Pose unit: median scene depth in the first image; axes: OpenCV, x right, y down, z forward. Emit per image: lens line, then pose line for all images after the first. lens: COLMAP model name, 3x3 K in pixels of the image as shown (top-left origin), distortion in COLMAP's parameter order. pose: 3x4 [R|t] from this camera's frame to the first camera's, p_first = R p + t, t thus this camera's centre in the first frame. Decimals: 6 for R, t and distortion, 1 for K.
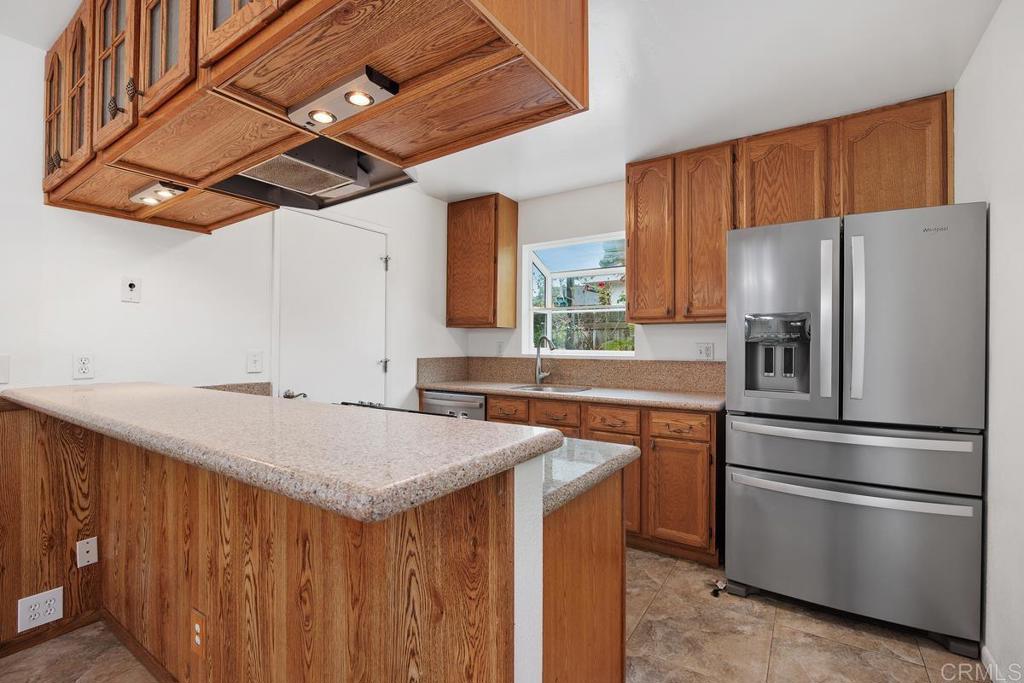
lens RADIAL K [[459.0, 0, 509.7], [0, 459.0, 339.9], [0, 0, 1]] dist [-0.004015, -0.001368]
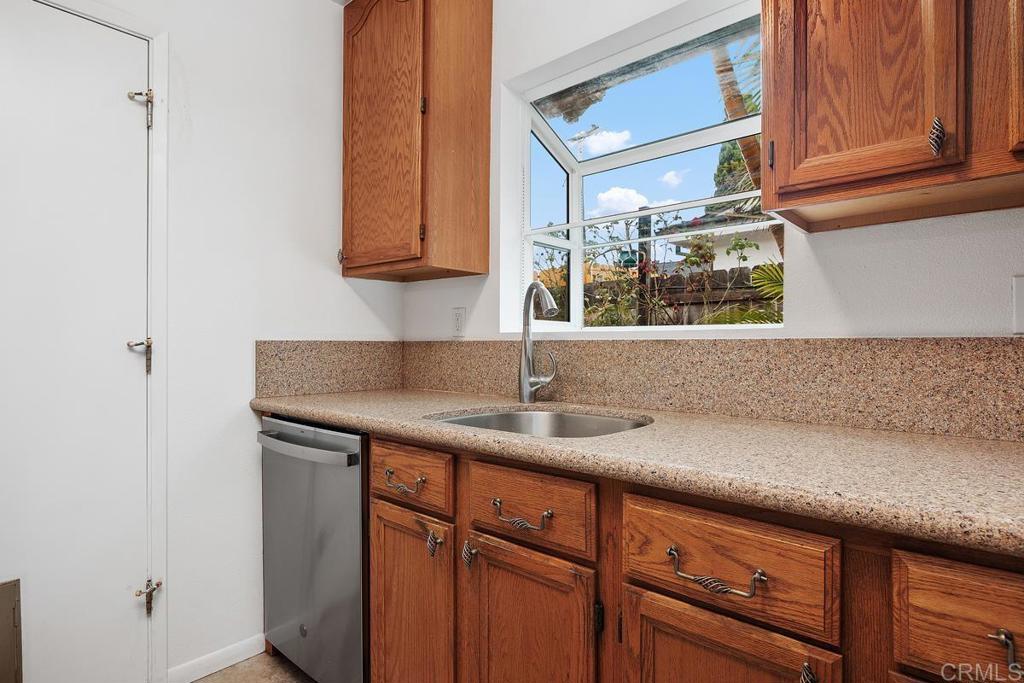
lens RADIAL K [[541.4, 0, 510.2], [0, 541.4, 341.4], [0, 0, 1]] dist [0.000530, -0.000293]
pose [[0.989348, -0.001964, -0.145555, 0.162936], [0.002522, 0.999990, 0.003649, 0.054728], [0.145546, -0.003978, 0.989343, 0.717698]]
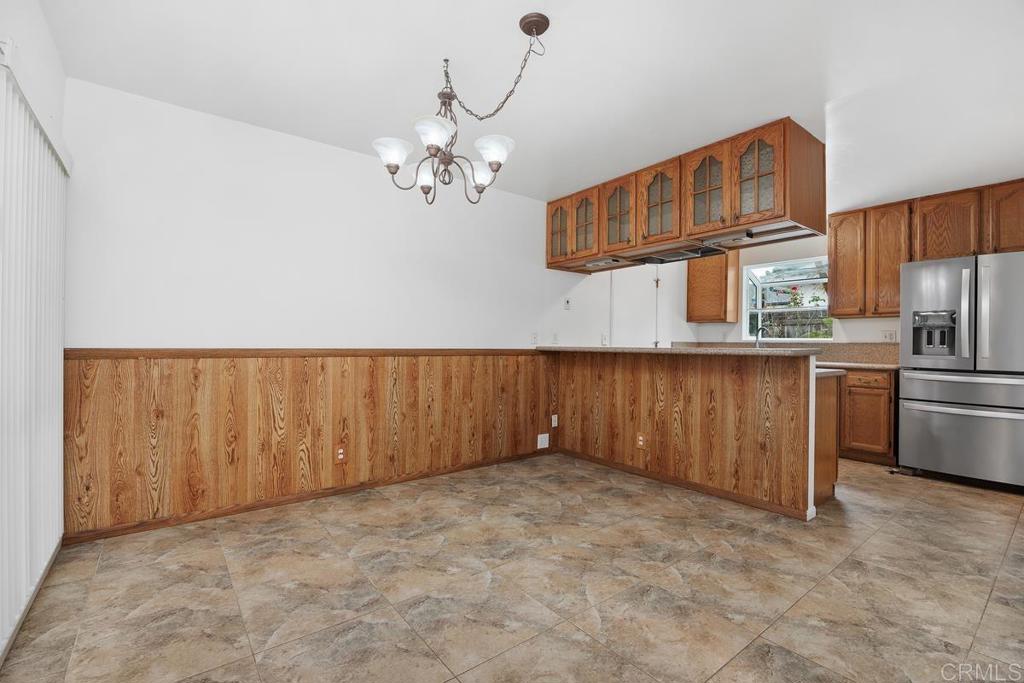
lens RADIAL K [[459.0, 0, 510.3], [0, 459.0, 341.3], [0, 0, 1]] dist [-0.004015, -0.001368]
pose [[0.951107, 0.006232, -0.308800, -0.333869], [-0.005642, 0.999980, 0.002803, 0.051037], [0.308811, -0.000923, 0.951123, -0.929845]]
